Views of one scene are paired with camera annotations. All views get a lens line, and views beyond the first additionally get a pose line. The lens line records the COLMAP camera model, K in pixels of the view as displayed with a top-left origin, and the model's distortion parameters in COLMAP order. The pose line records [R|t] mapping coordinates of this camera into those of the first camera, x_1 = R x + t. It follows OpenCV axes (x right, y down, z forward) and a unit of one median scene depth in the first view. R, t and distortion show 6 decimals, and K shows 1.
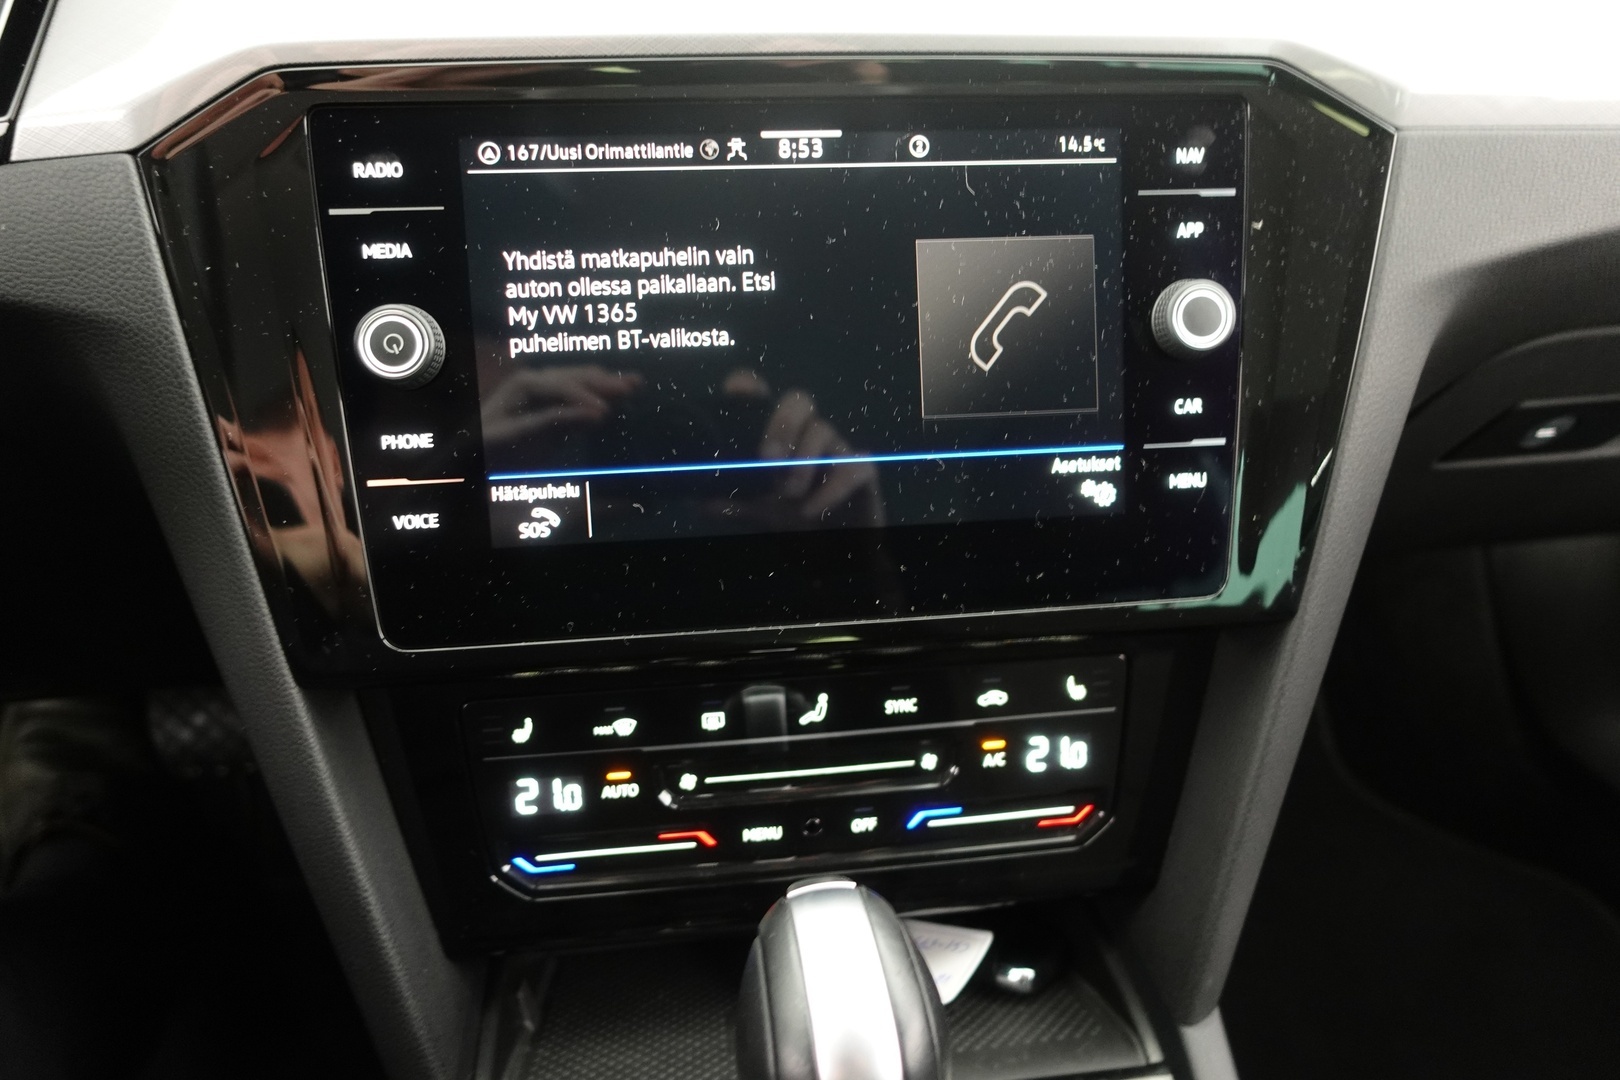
lens RADIAL K [[1114.3, 0, 812.8], [0, 1114.3, 542.6], [0, 0, 1]] dist [0.003005, -0.000056]
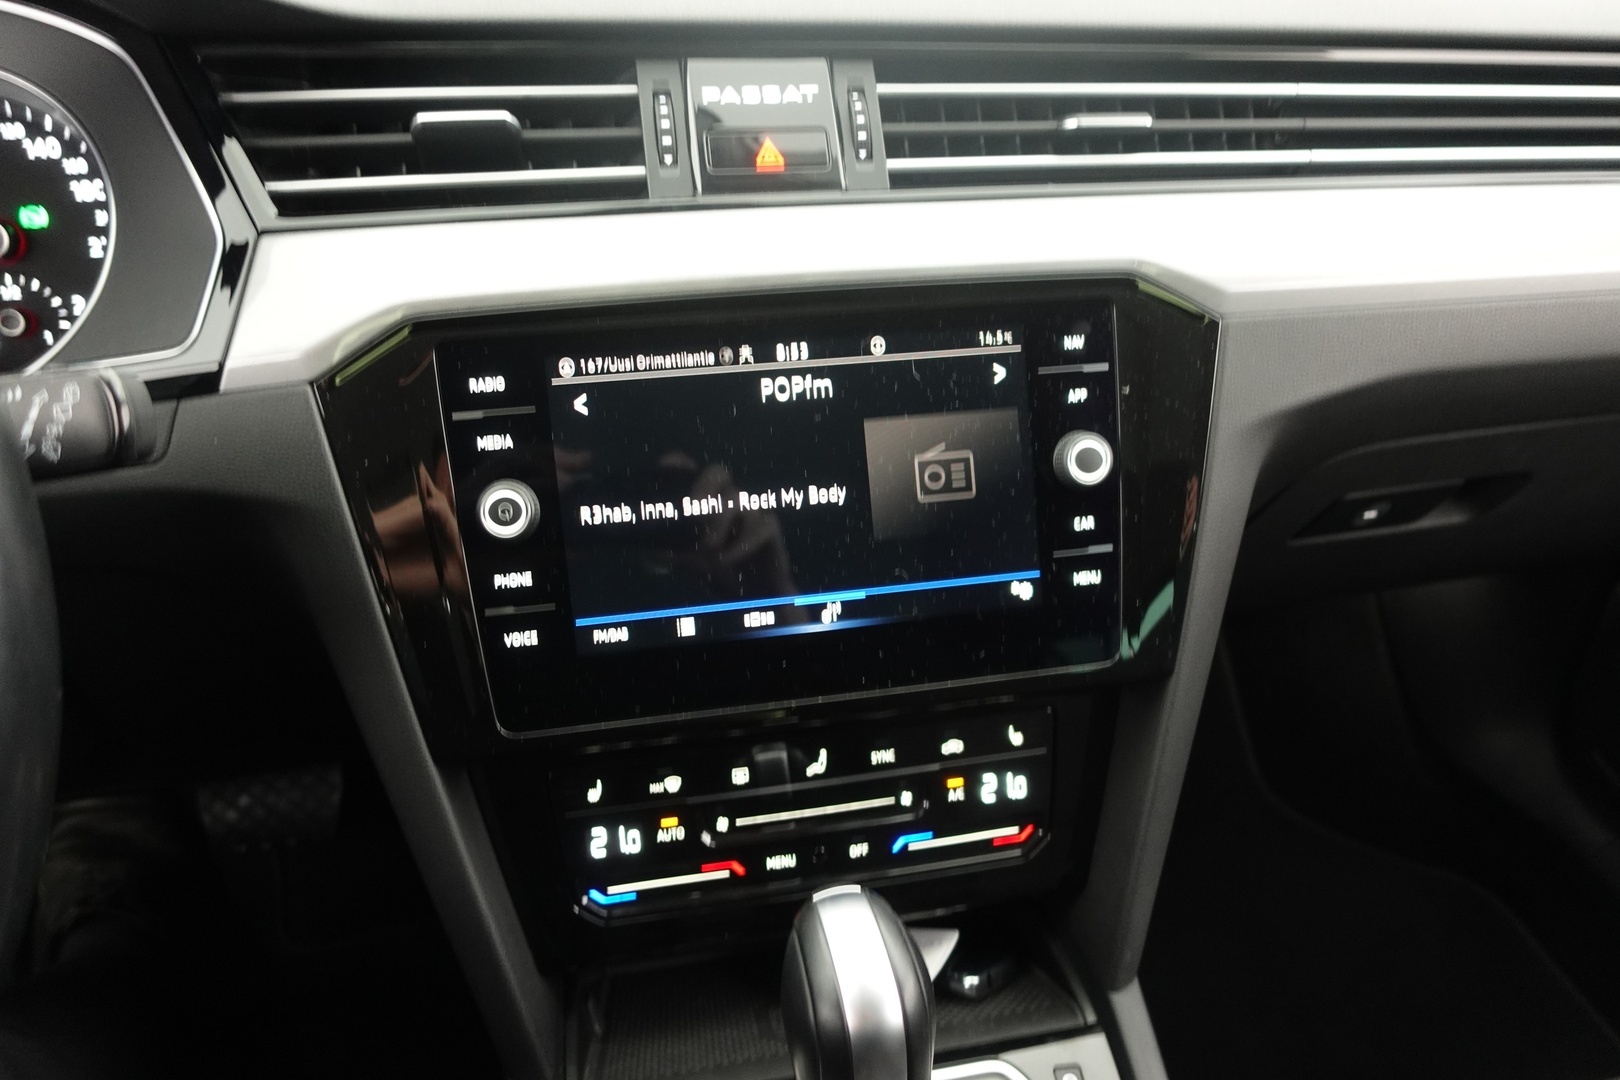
lens RADIAL K [[1114.3, 0, 816.3], [0, 1114.3, 541.5], [0, 0, 1]] dist [0.003005, -0.000056]
pose [[0.997980, -0.044540, 0.045289, -0.047321], [0.046558, 0.997923, -0.044514, -0.051067], [-0.043213, 0.046532, 0.997982, -0.314960]]
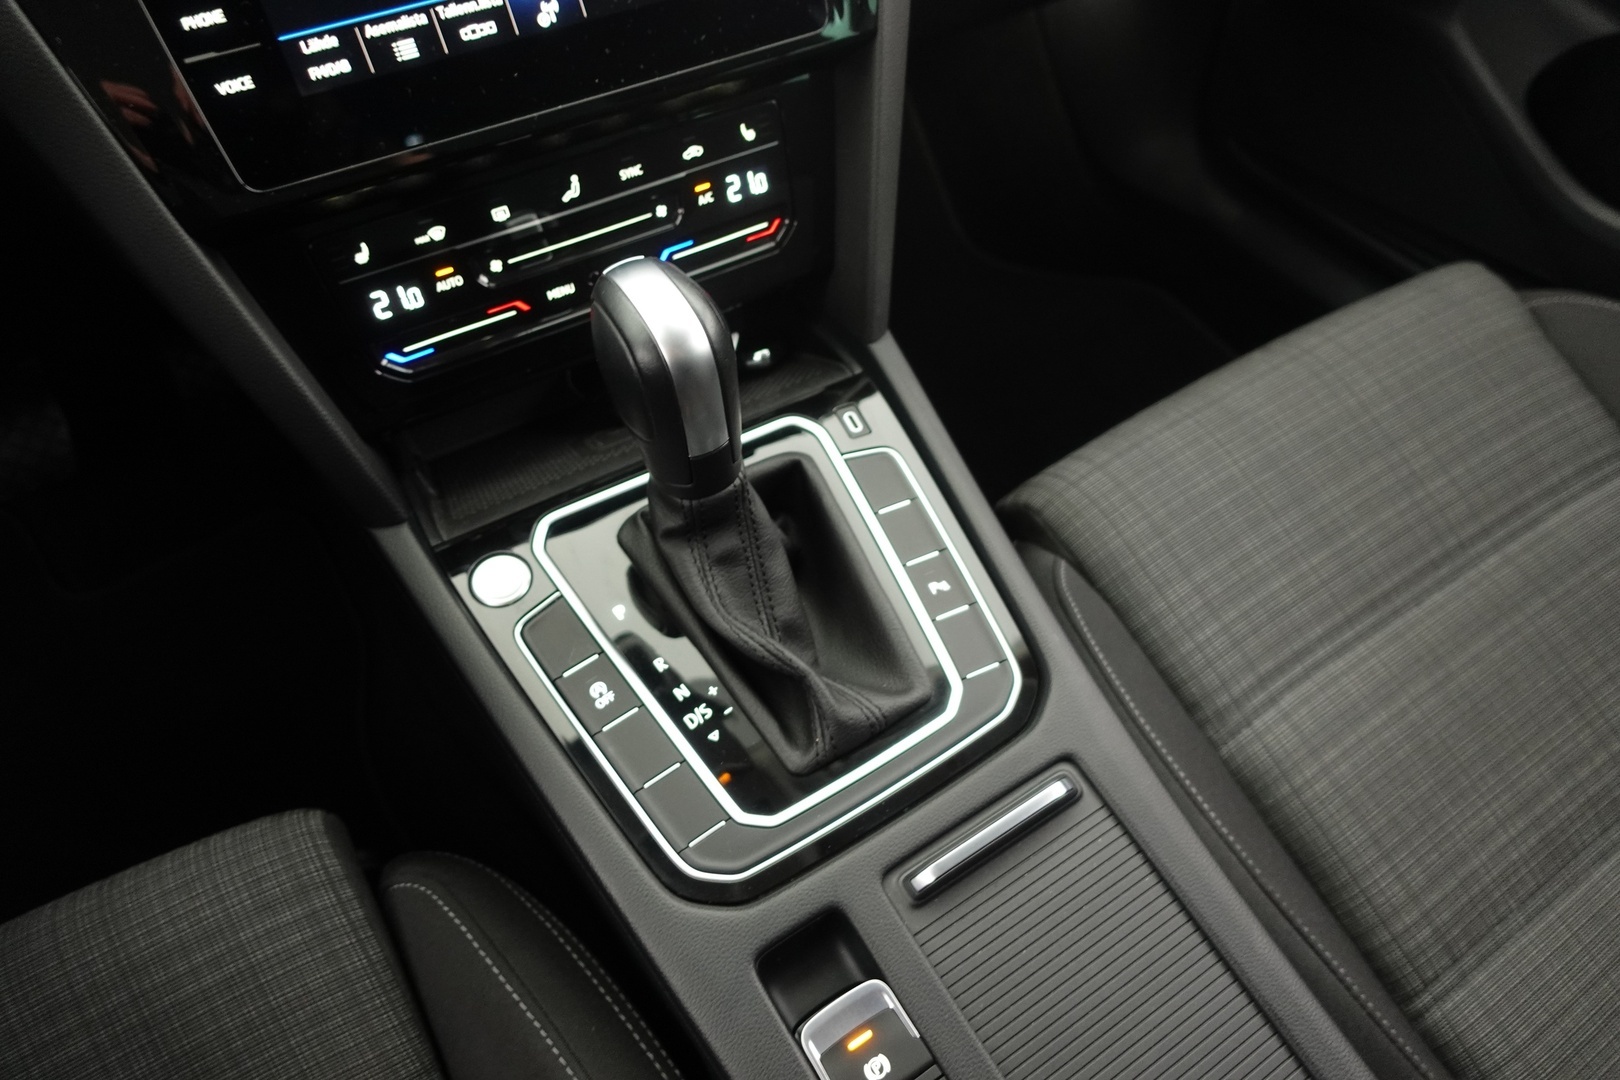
lens RADIAL K [[1114.3, 0, 812.1], [0, 1114.3, 537.9], [0, 0, 1]] dist [0.003005, -0.000056]
pose [[0.923821, -0.312209, 0.221541, -0.161407], [0.231347, 0.916376, 0.326701, 0.165056], [-0.305014, -0.250561, 0.918796, -0.443391]]
